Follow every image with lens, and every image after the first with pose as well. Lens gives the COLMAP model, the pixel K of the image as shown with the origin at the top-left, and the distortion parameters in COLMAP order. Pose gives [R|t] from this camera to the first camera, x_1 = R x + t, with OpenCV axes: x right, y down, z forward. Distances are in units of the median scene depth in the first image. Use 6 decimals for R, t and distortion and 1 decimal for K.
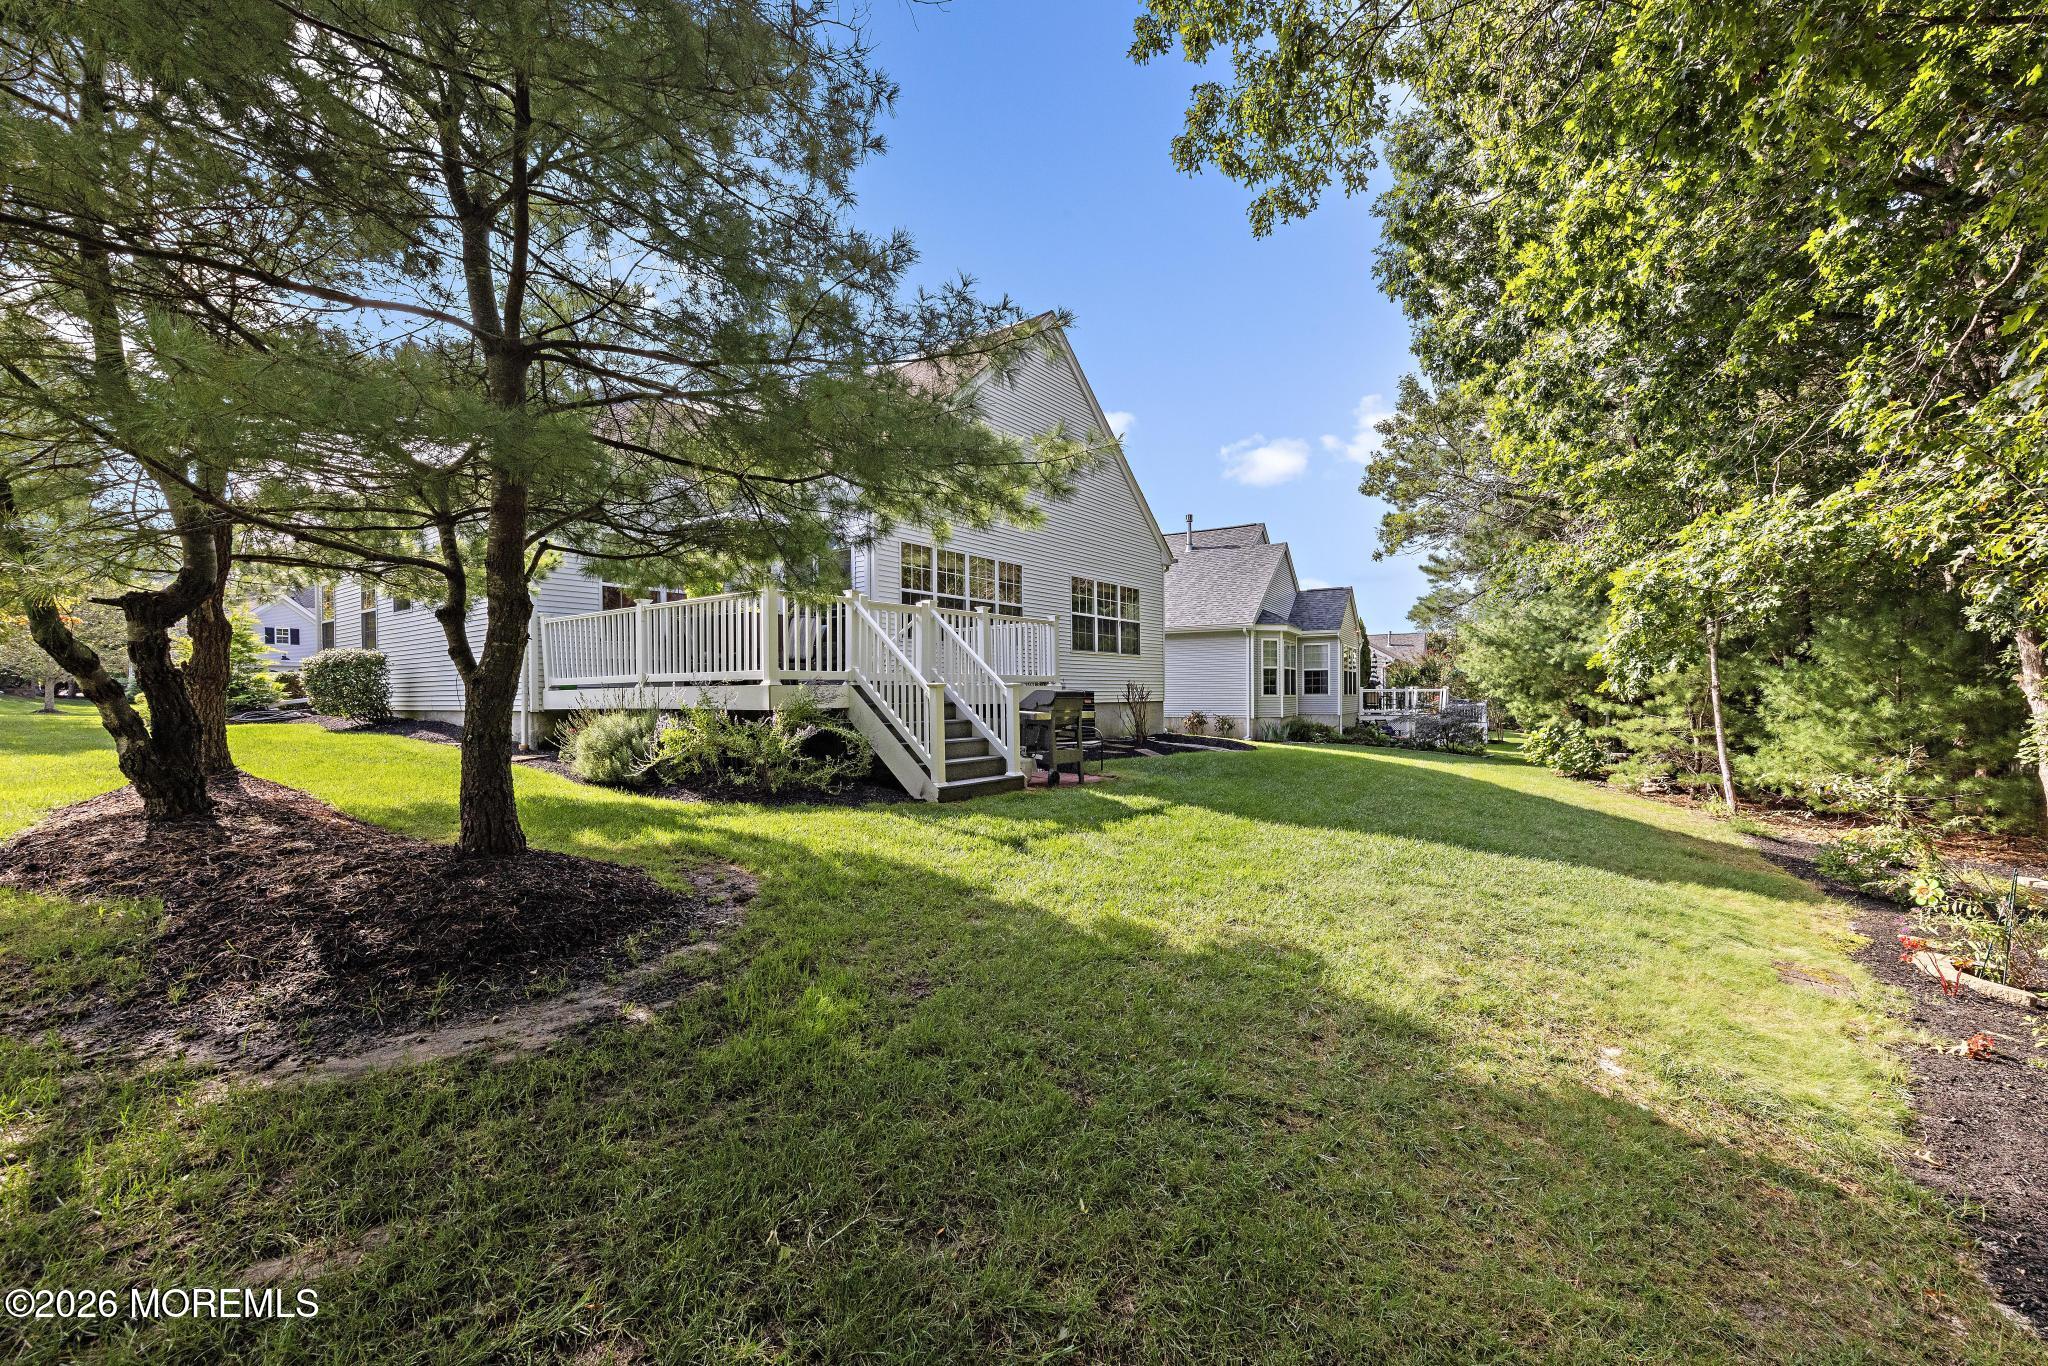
lens RADIAL K [[790.6, 0, 1024.0], [0, 790.6, 693.7], [0, 0, 1]] dist [0.006254, 0.000656]
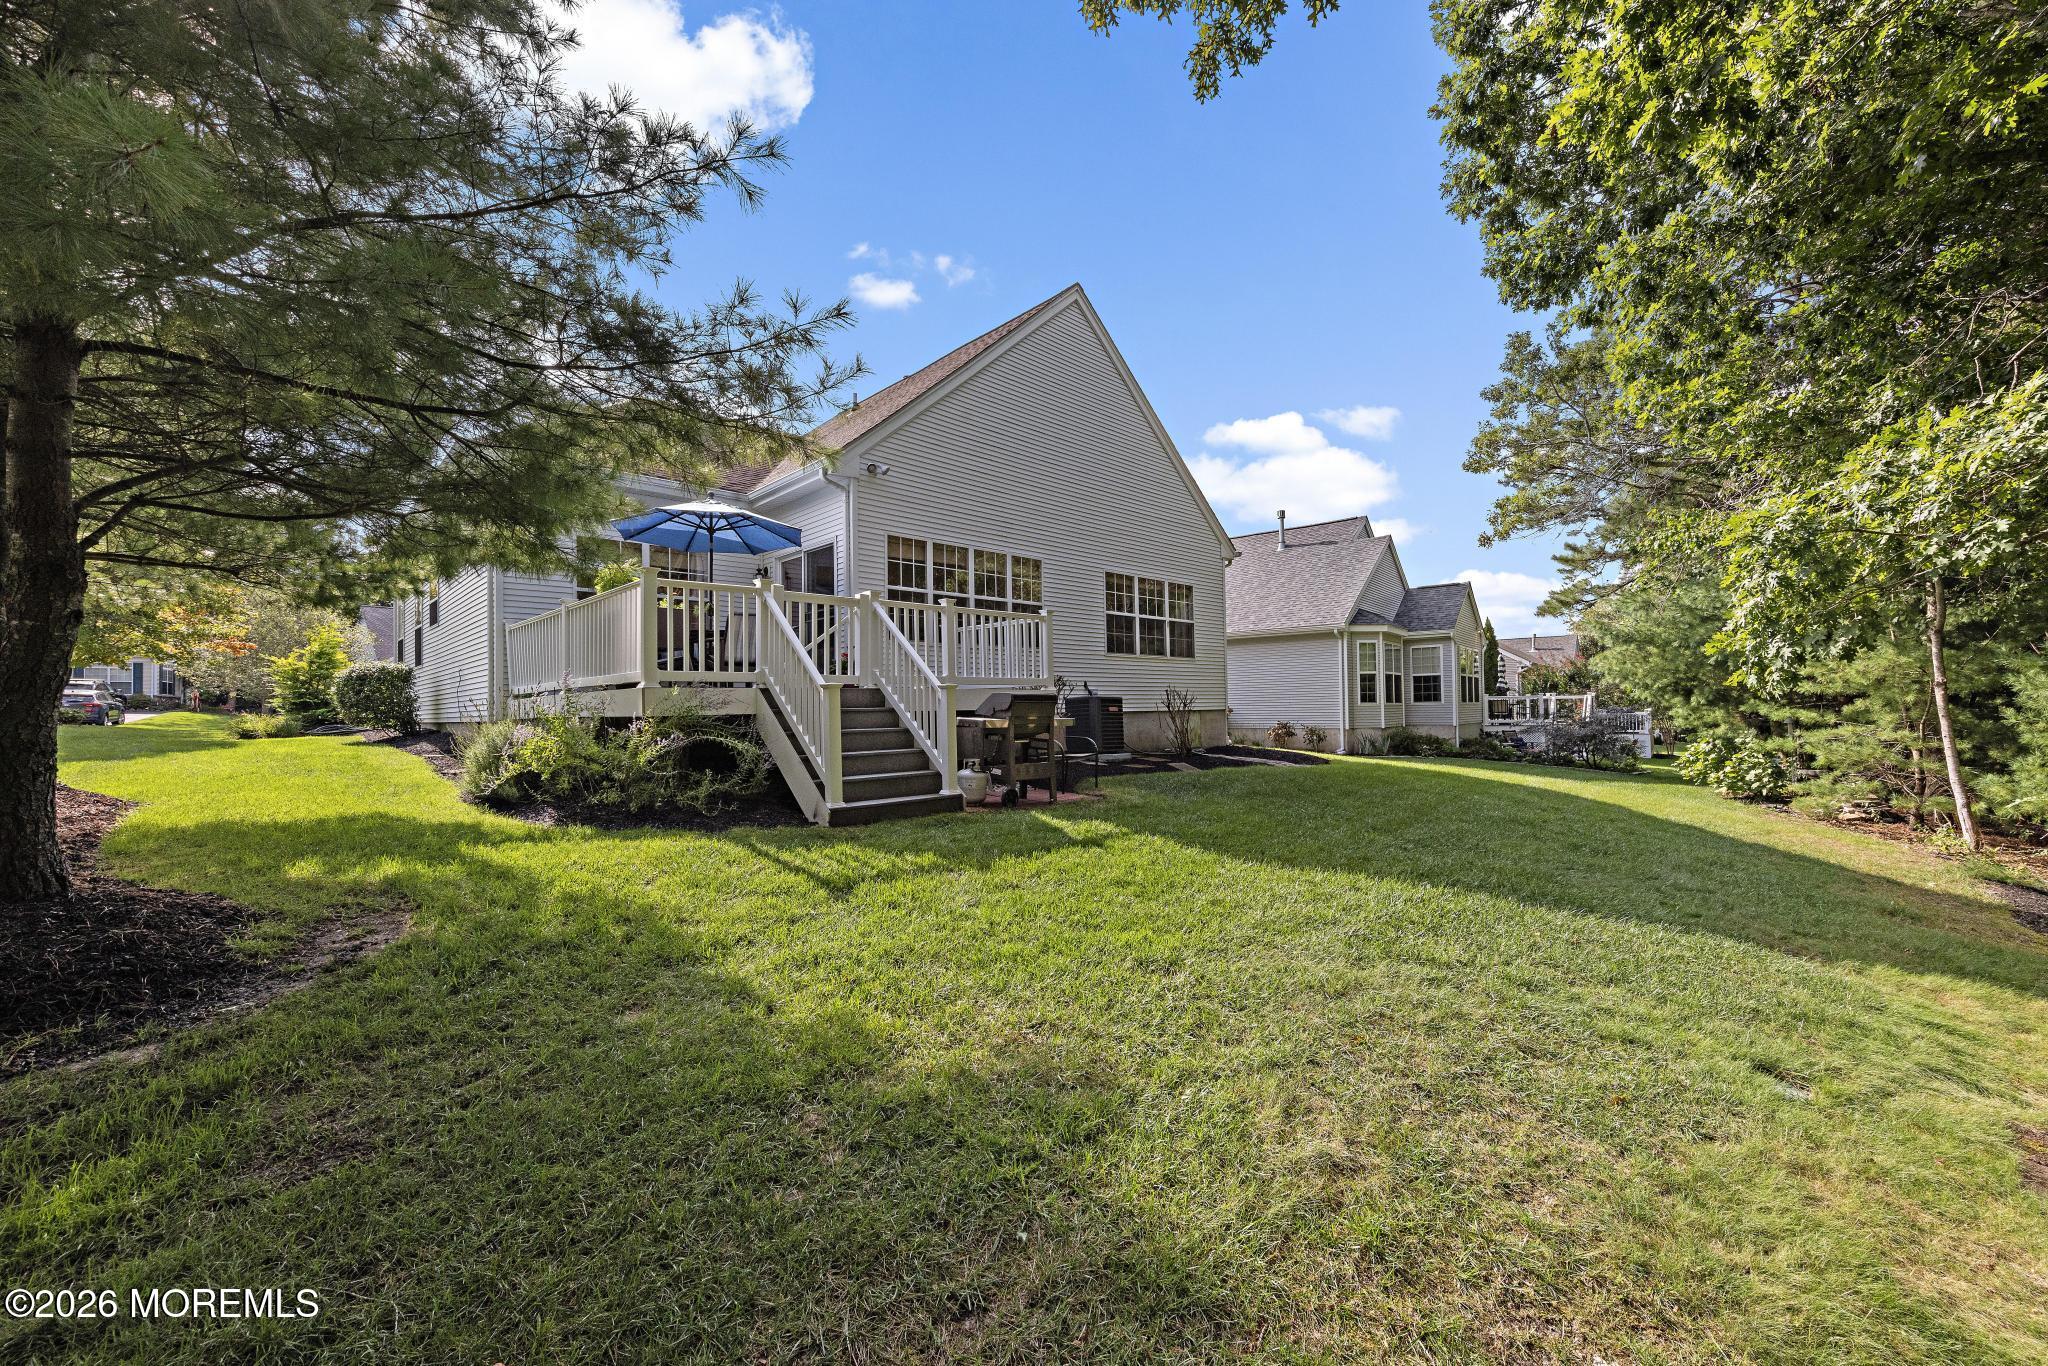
lens RADIAL K [[790.6, 0, 1020.3], [0, 790.6, 686.7], [0, 0, 1]] dist [0.006254, 0.000656]
pose [[0.988643, -0.011560, -0.149839, 0.110100], [0.007680, 0.999621, -0.026451, 0.007274], [0.150088, 0.025000, 0.988357, 0.106637]]
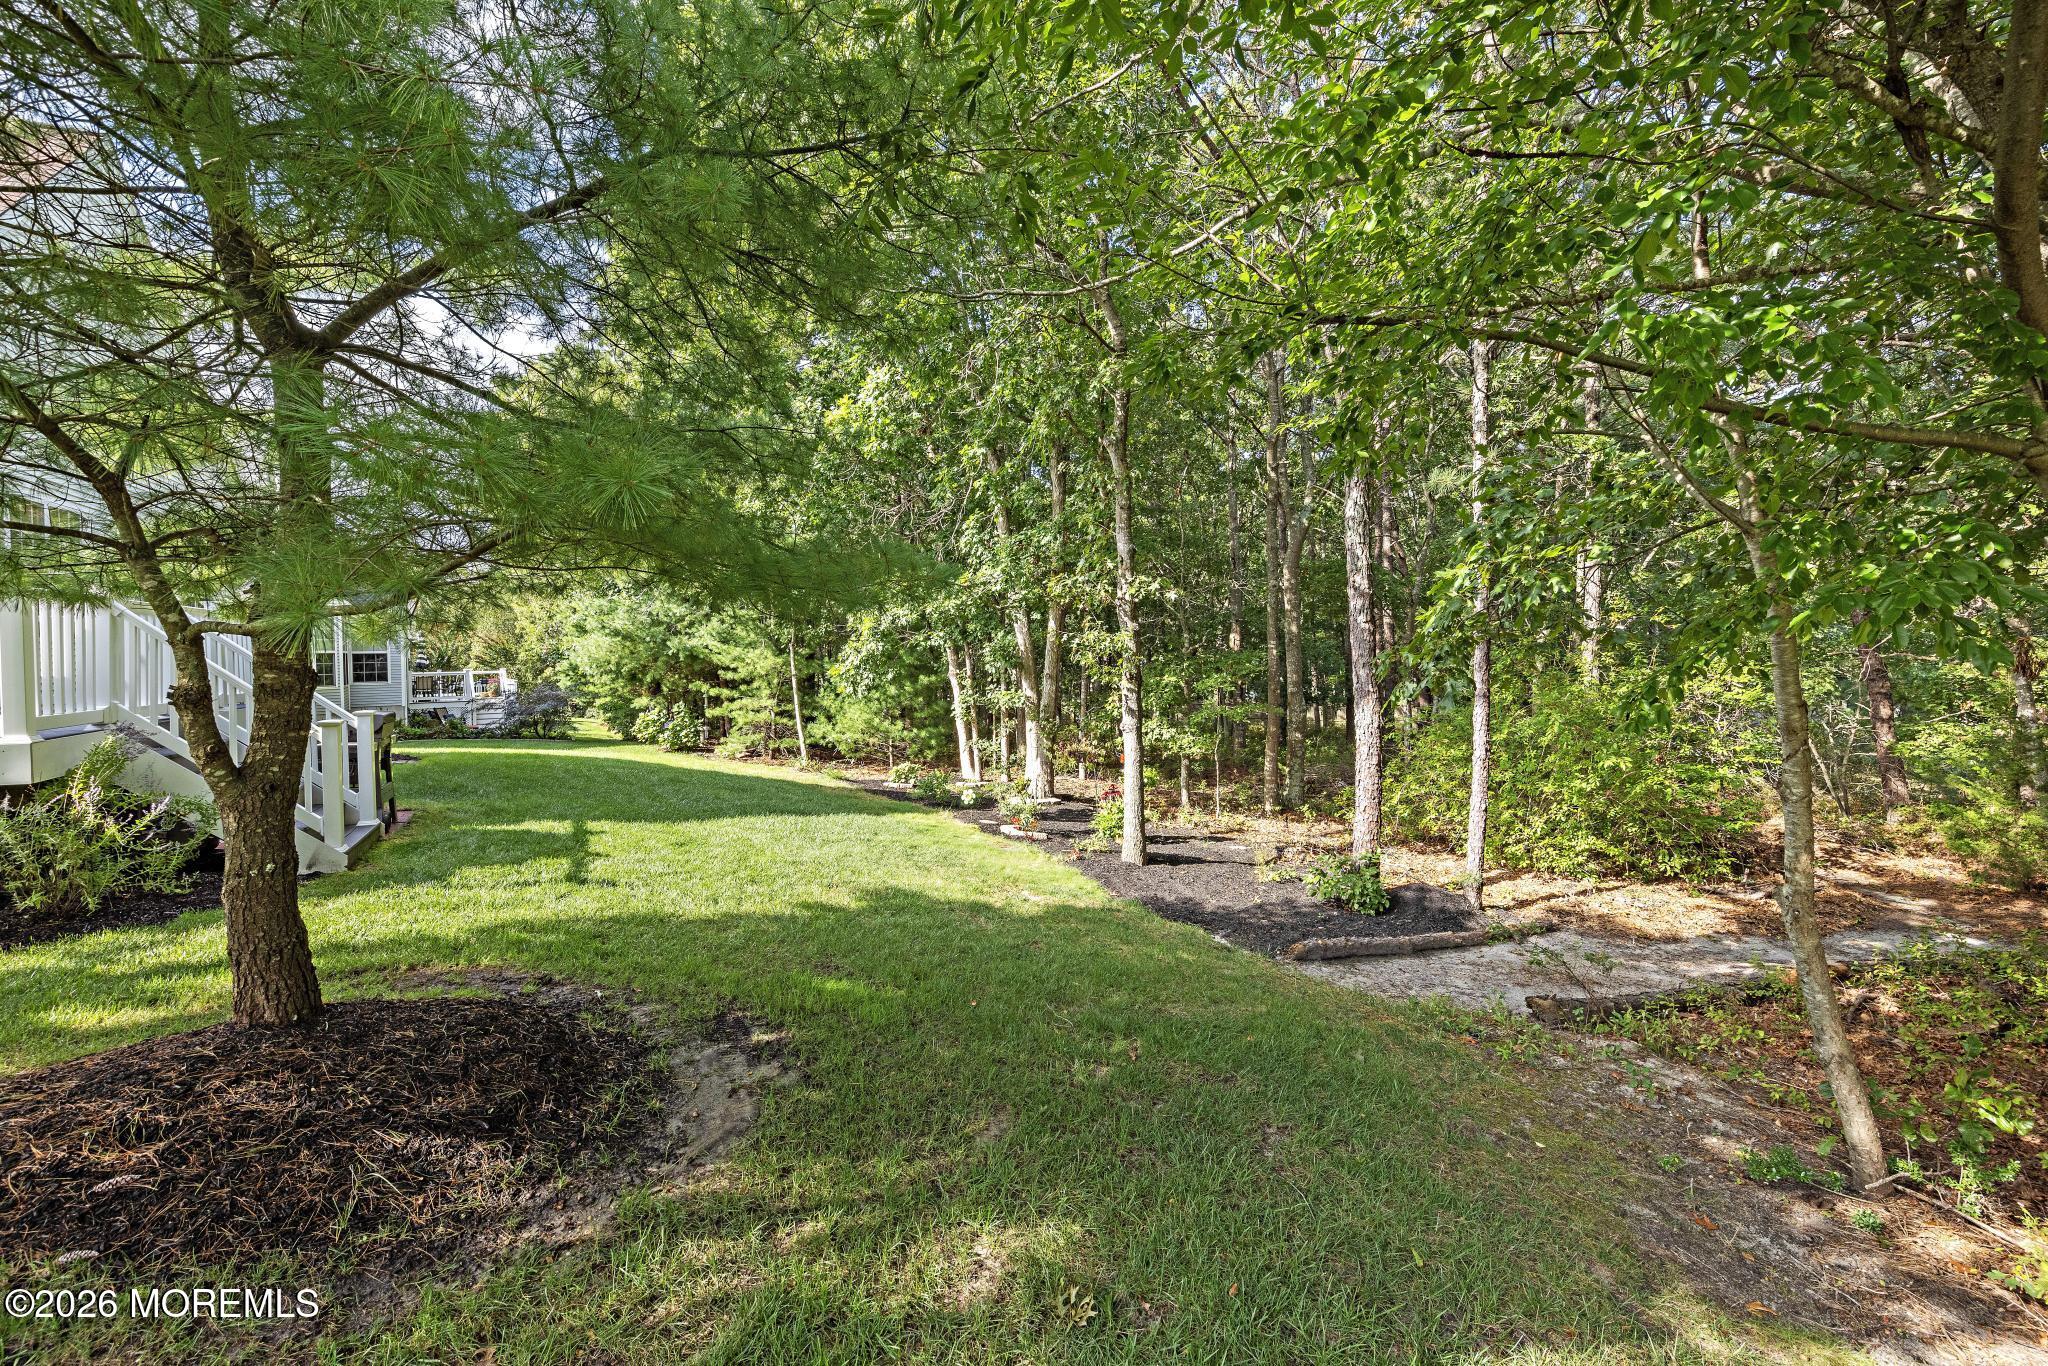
lens RADIAL K [[899.3, 0, 1015.3], [0, 899.3, 675.7], [0, 0, 1]] dist [0.015123, 0.000053]
pose [[0.416919, -0.028524, 0.908496, -0.435354], [0.010412, 0.999592, 0.026606, -0.052517], [-0.908884, -0.001634, 0.417046, 0.017964]]
